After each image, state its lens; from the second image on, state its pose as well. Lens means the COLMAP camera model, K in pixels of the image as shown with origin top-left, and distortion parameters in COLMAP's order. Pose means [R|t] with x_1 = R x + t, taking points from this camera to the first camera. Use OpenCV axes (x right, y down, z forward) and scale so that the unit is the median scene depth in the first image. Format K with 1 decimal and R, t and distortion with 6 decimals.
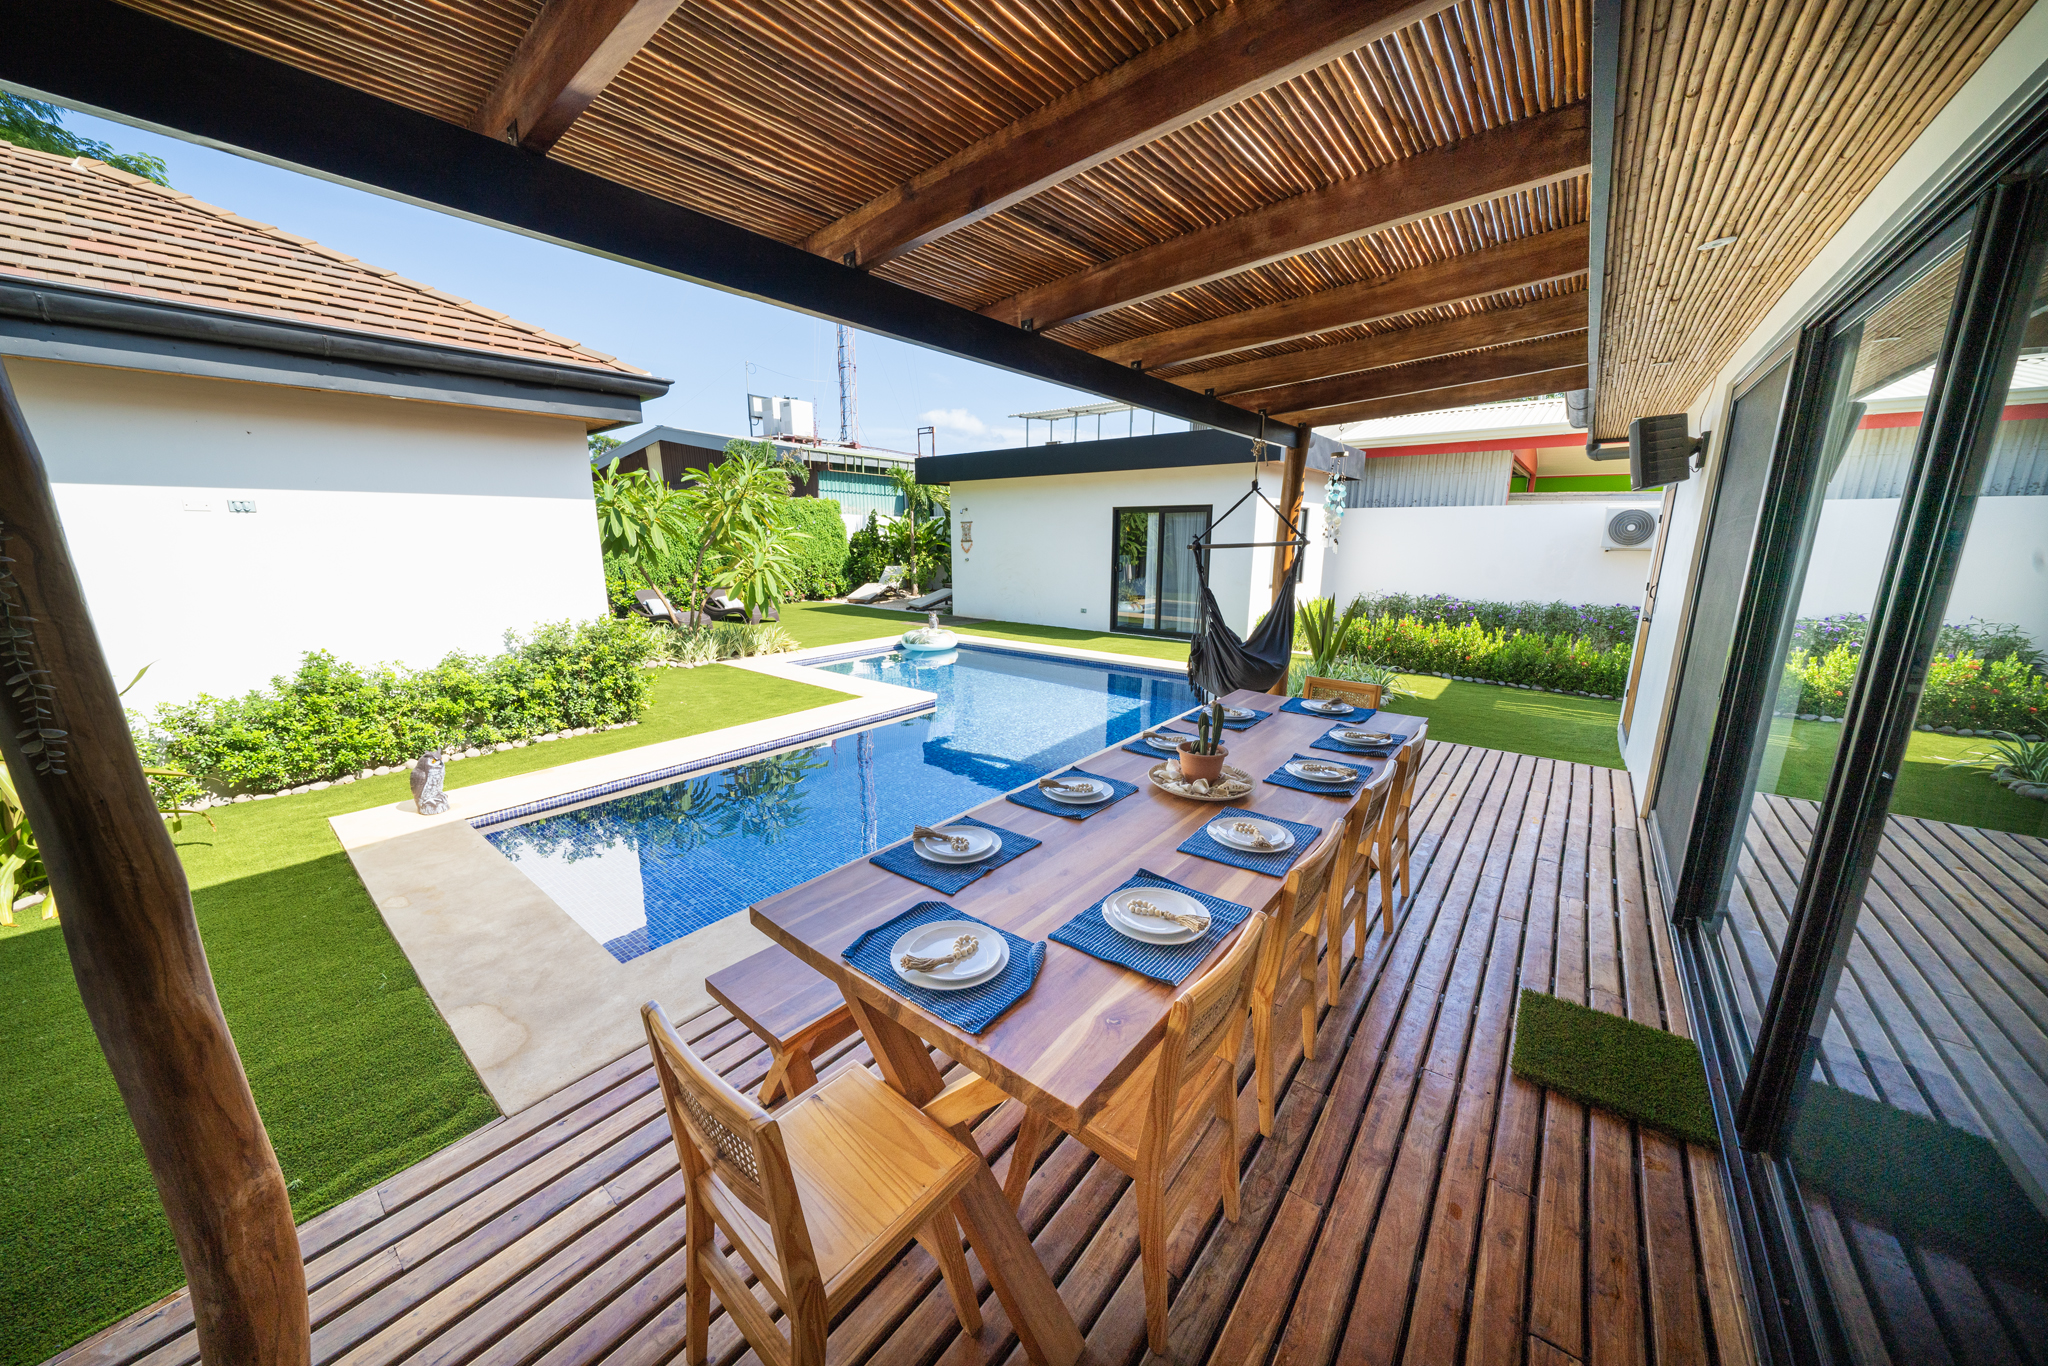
lens RADIAL K [[699.3, 0, 1016.3], [0, 699.3, 689.1], [0, 0, 1]] dist [-0.003290, -0.000085]
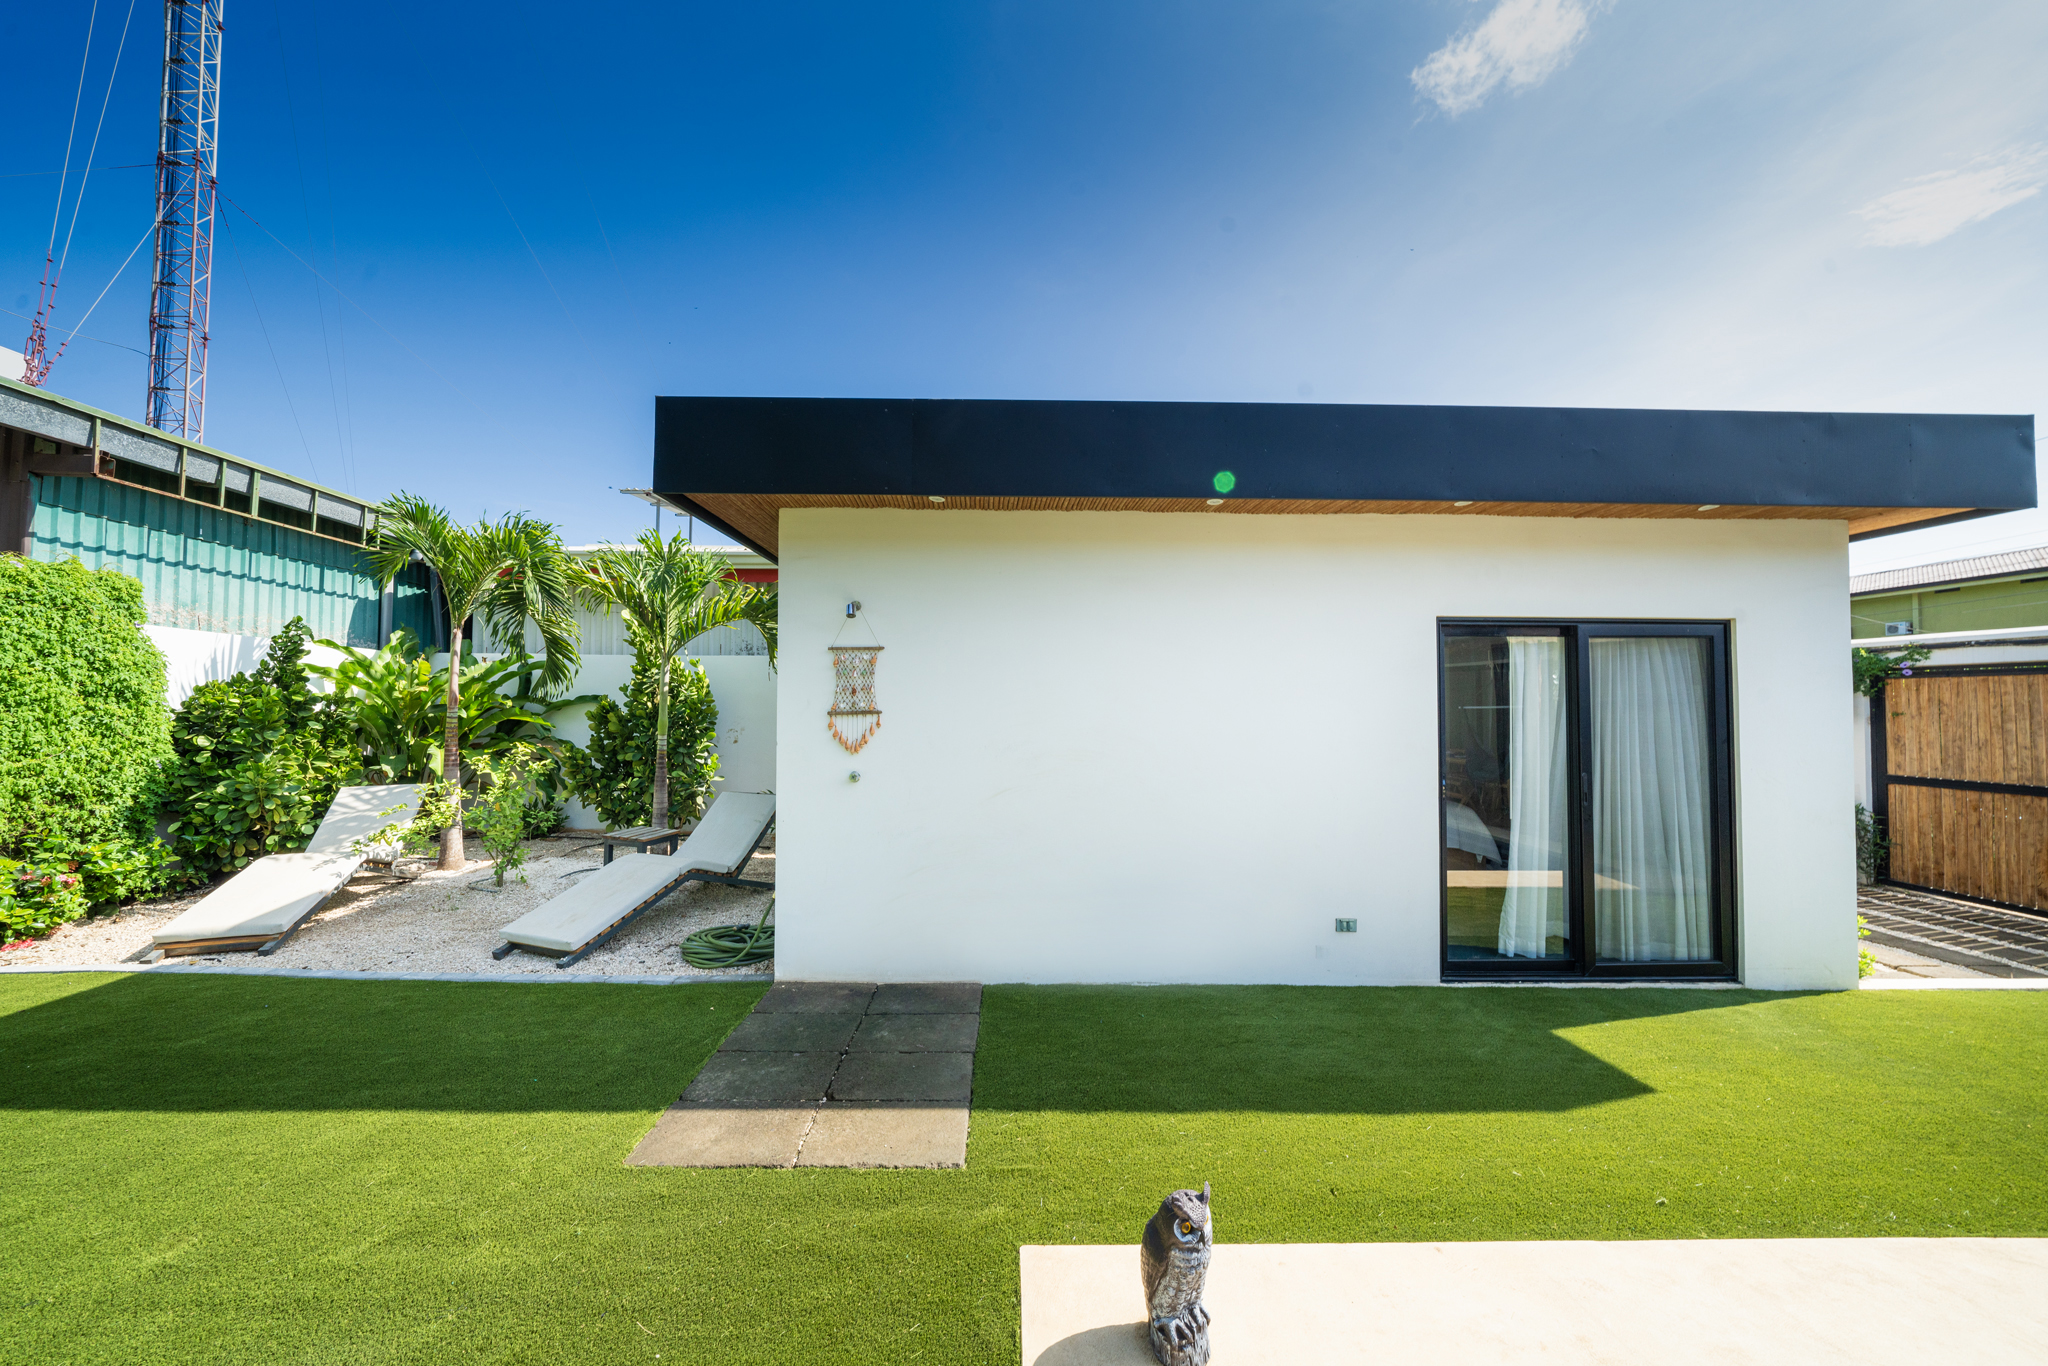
lens RADIAL K [[699.3, 0, 1012.9], [0, 699.3, 686.7], [0, 0, 1]] dist [-0.003290, -0.000085]
pose [[0.772224, 0.024432, 0.634881, -0.156604], [0.130711, 0.971776, -0.196385, -0.121067], [-0.621760, 0.234639, 0.747235, 0.571958]]
